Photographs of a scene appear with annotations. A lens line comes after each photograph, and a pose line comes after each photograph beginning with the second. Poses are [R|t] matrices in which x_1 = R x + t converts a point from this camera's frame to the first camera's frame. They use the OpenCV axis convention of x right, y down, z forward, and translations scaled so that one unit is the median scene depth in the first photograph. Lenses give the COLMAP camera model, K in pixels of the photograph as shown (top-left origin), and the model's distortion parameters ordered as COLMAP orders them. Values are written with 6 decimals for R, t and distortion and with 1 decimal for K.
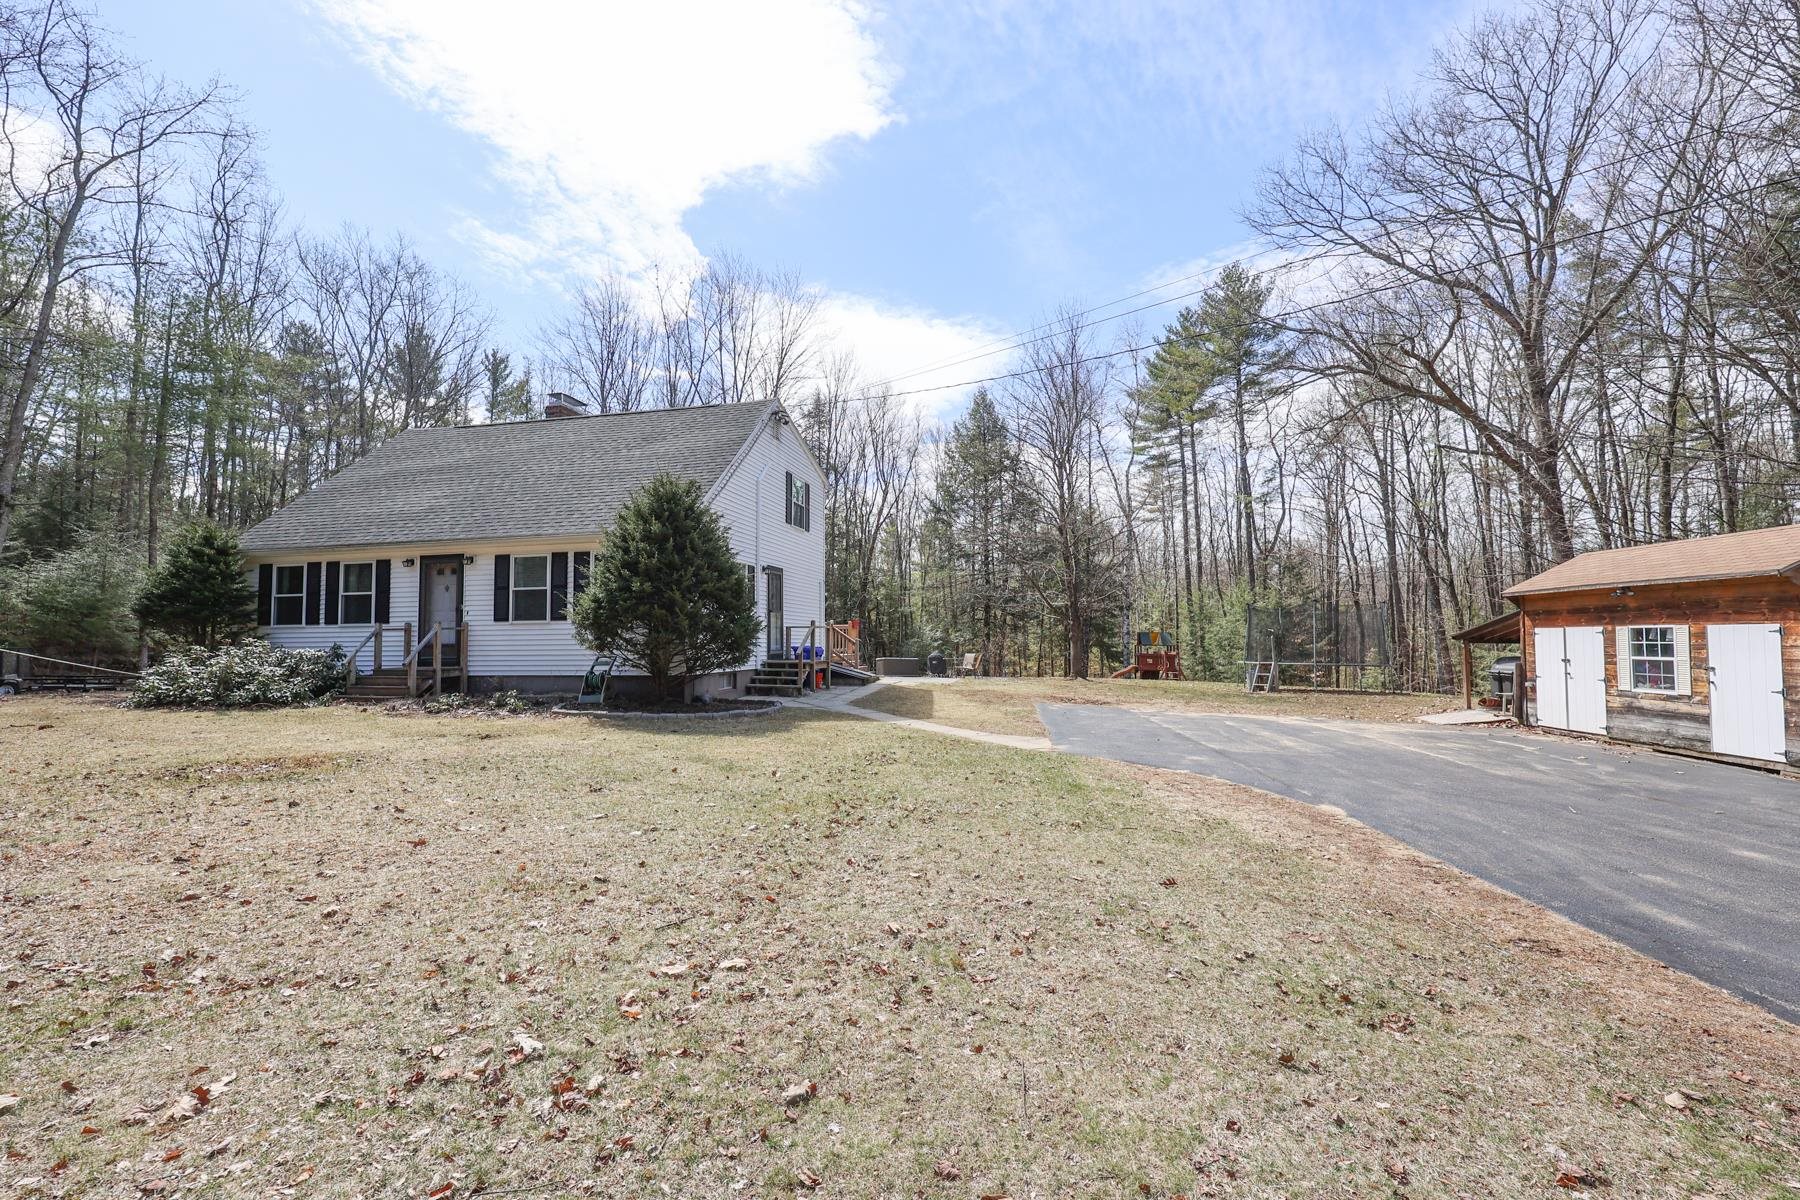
lens RADIAL K [[739.2, 0, 898.9], [0, 739.2, 606.0], [0, 0, 1]] dist [0.000036, 0.001073]
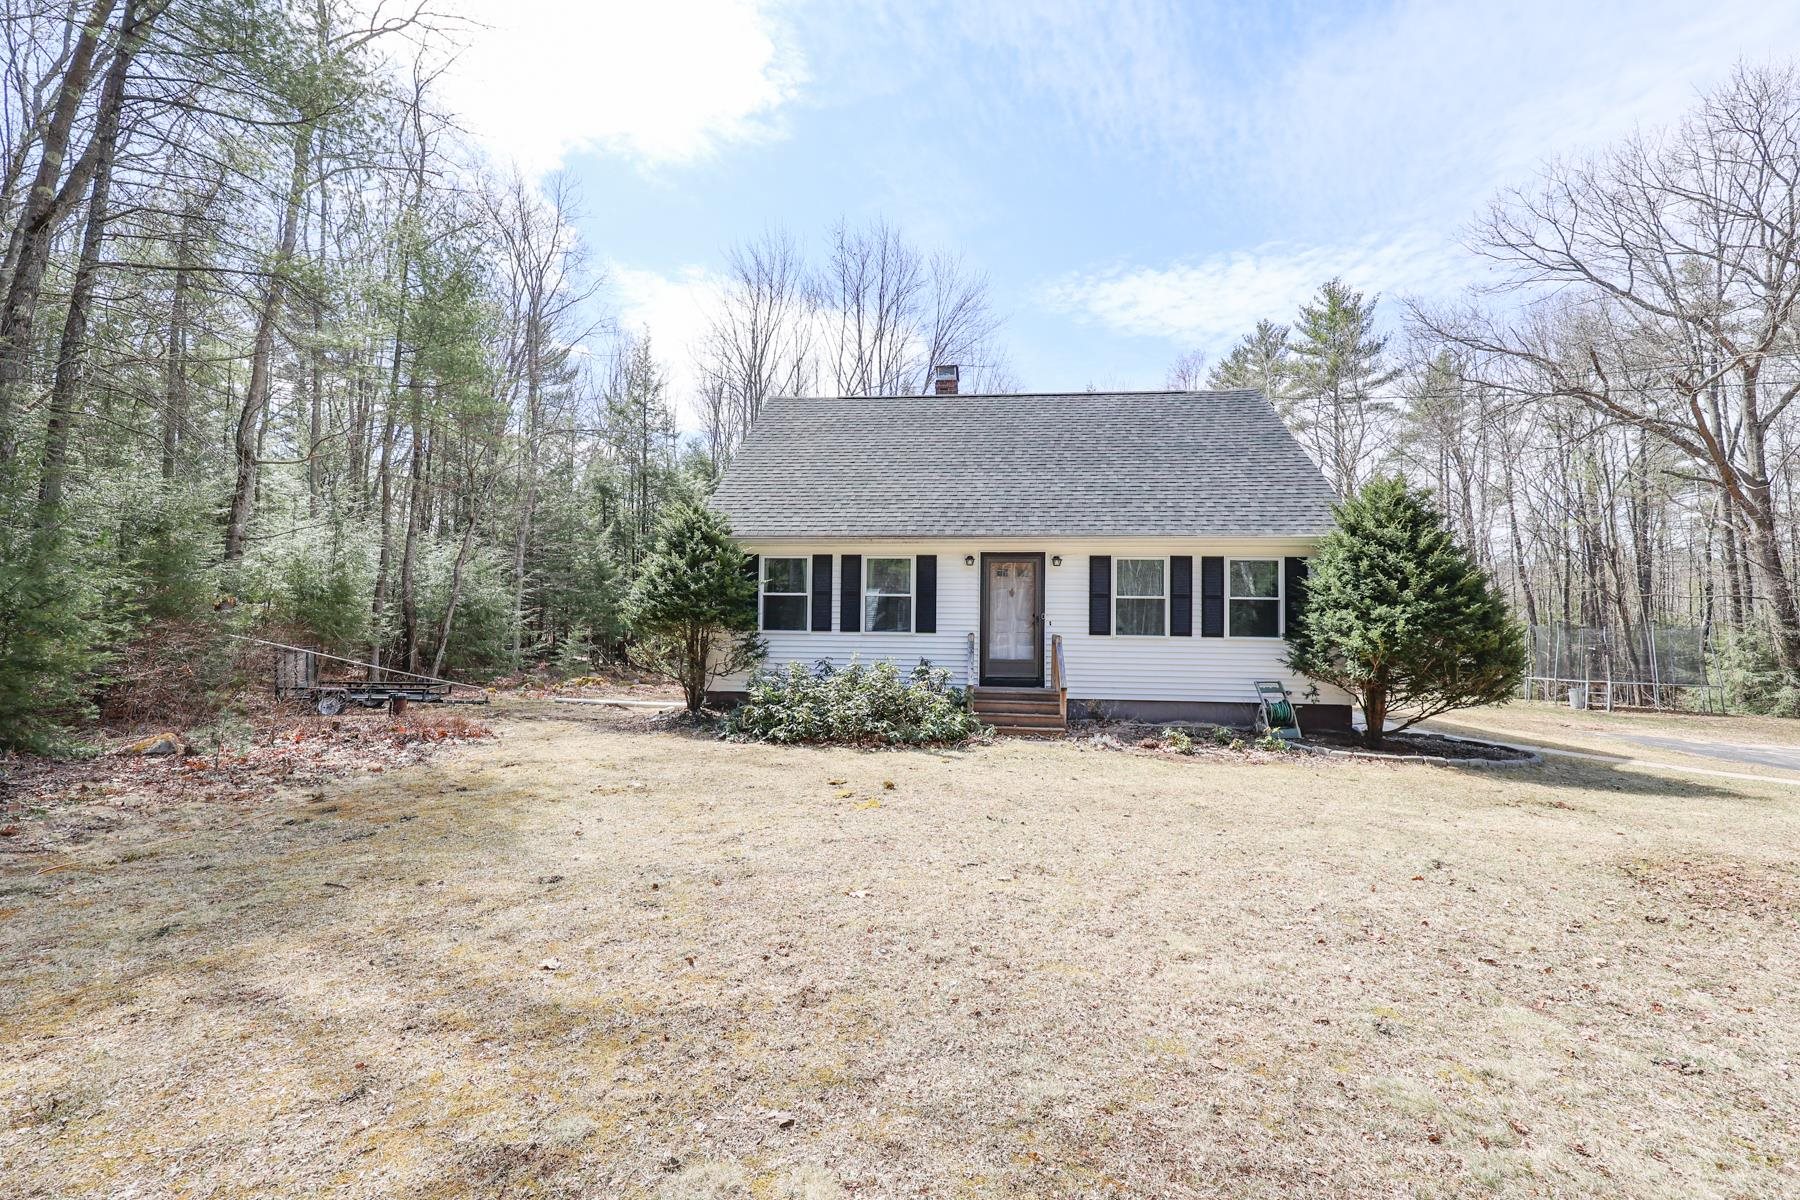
lens RADIAL K [[739.2, 0, 894.9], [0, 739.2, 585.4], [0, 0, 1]] dist [0.000036, 0.001073]
pose [[0.992469, 0.030071, 0.118746, -0.871482], [-0.028379, 0.999471, -0.015912, -0.015184], [-0.119162, 0.012422, 0.992797, 0.189667]]
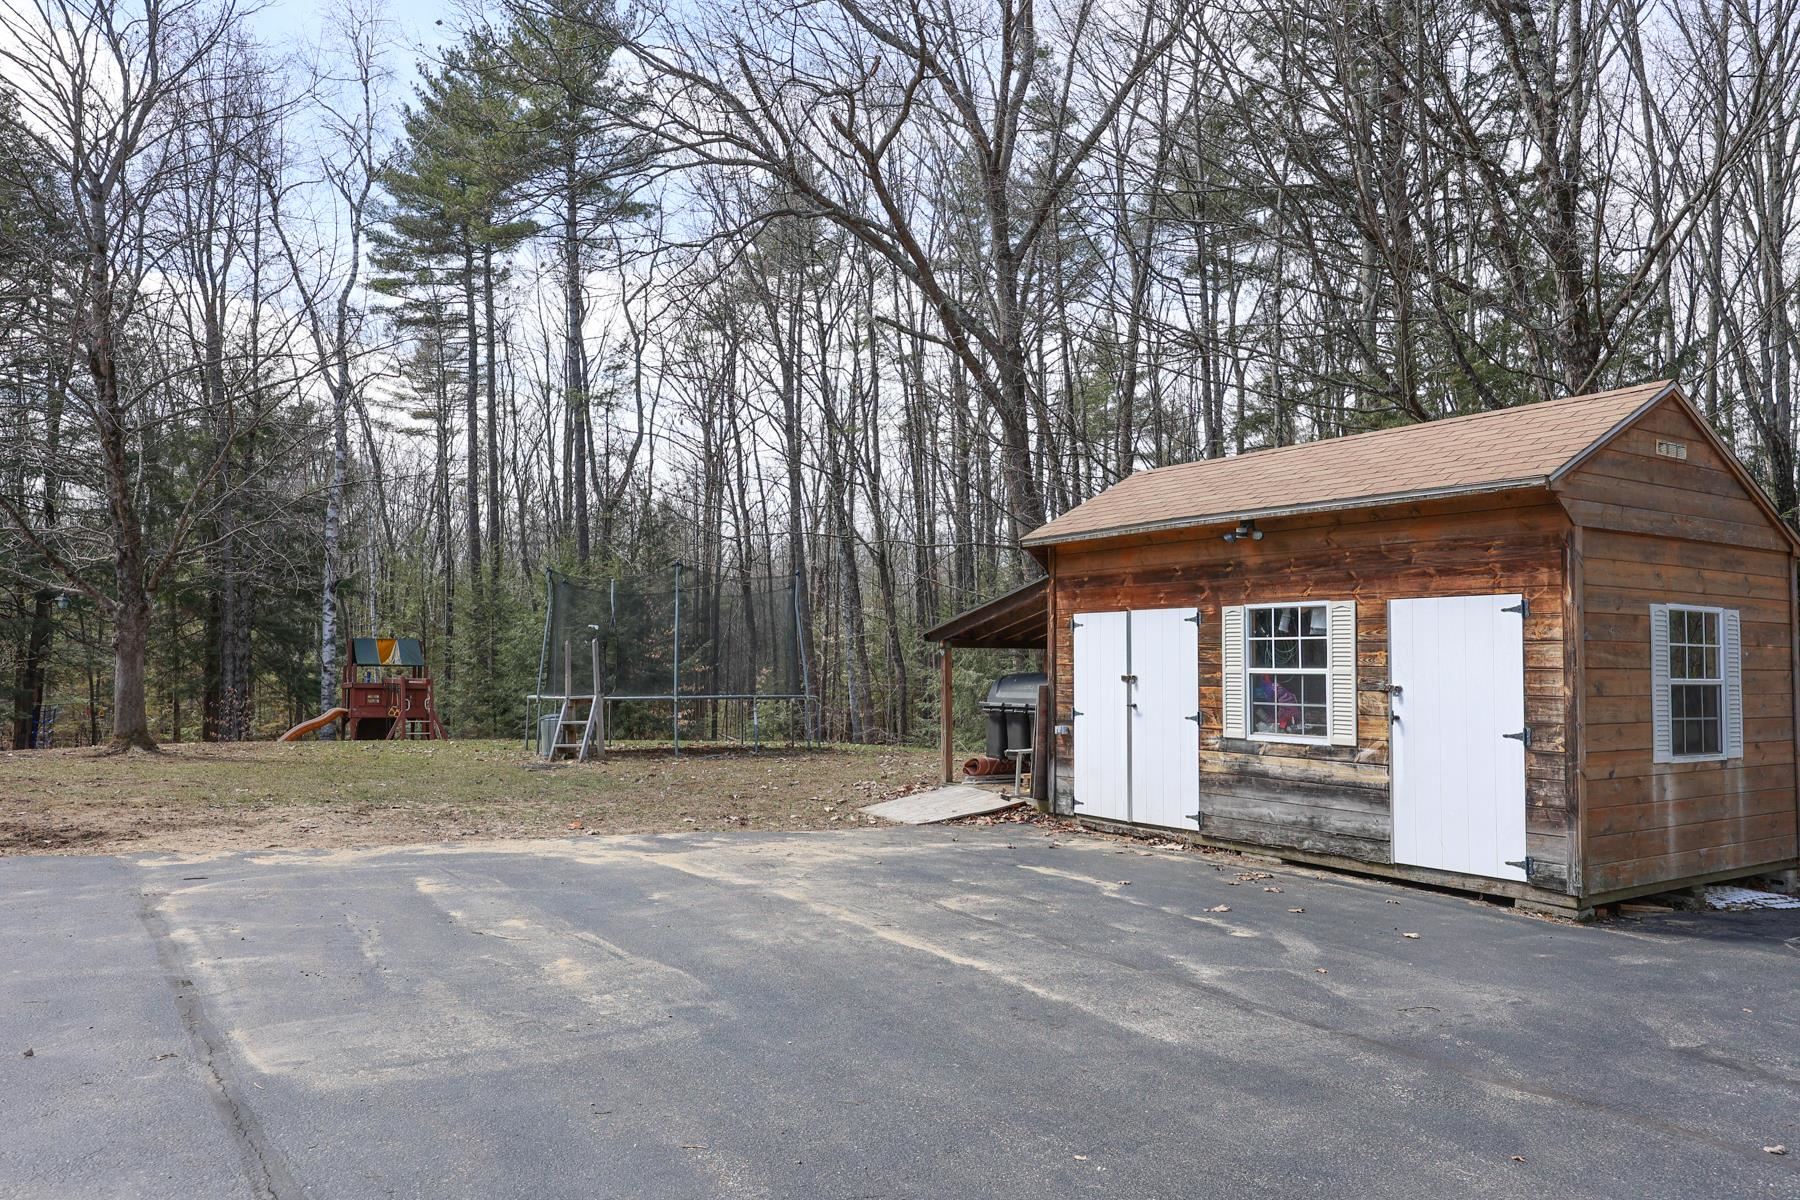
lens RADIAL K [[1244.1, 0, 912.8], [0, 1244.1, 614.0], [0, 0, 1]] dist [0.004692, 0.003911]
pose [[0.770156, 0.020215, 0.637535, 0.240708], [-0.025181, 0.999682, -0.001280, 0.031444], [-0.637358, -0.015068, 0.770420, 0.408492]]
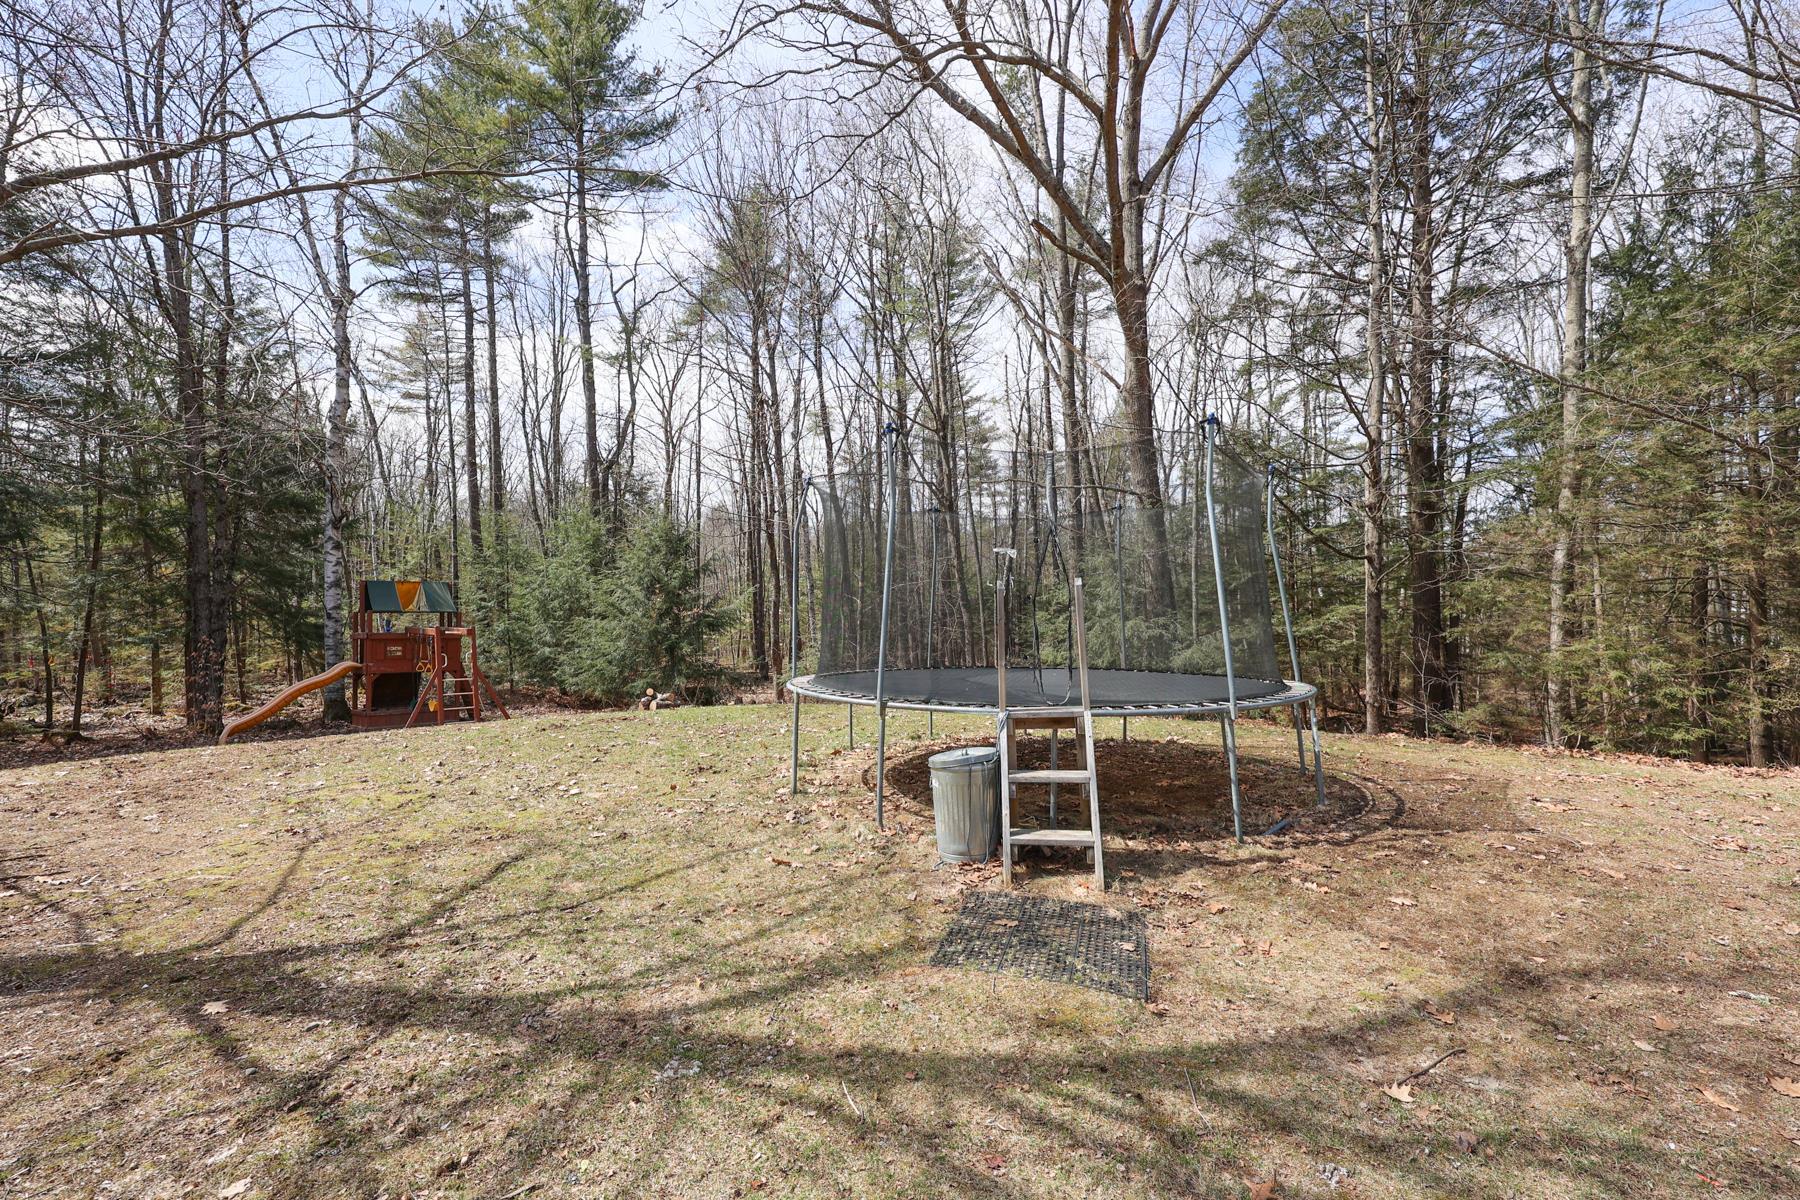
lens RADIAL K [[739.2, 0, 893.3], [0, 739.2, 599.8], [0, 0, 1]] dist [0.000036, 0.001073]
pose [[0.613676, -0.007978, 0.789518, 0.475239], [-0.028783, 0.999058, 0.032469, 0.064519], [-0.789033, -0.042650, 0.612868, 1.360685]]
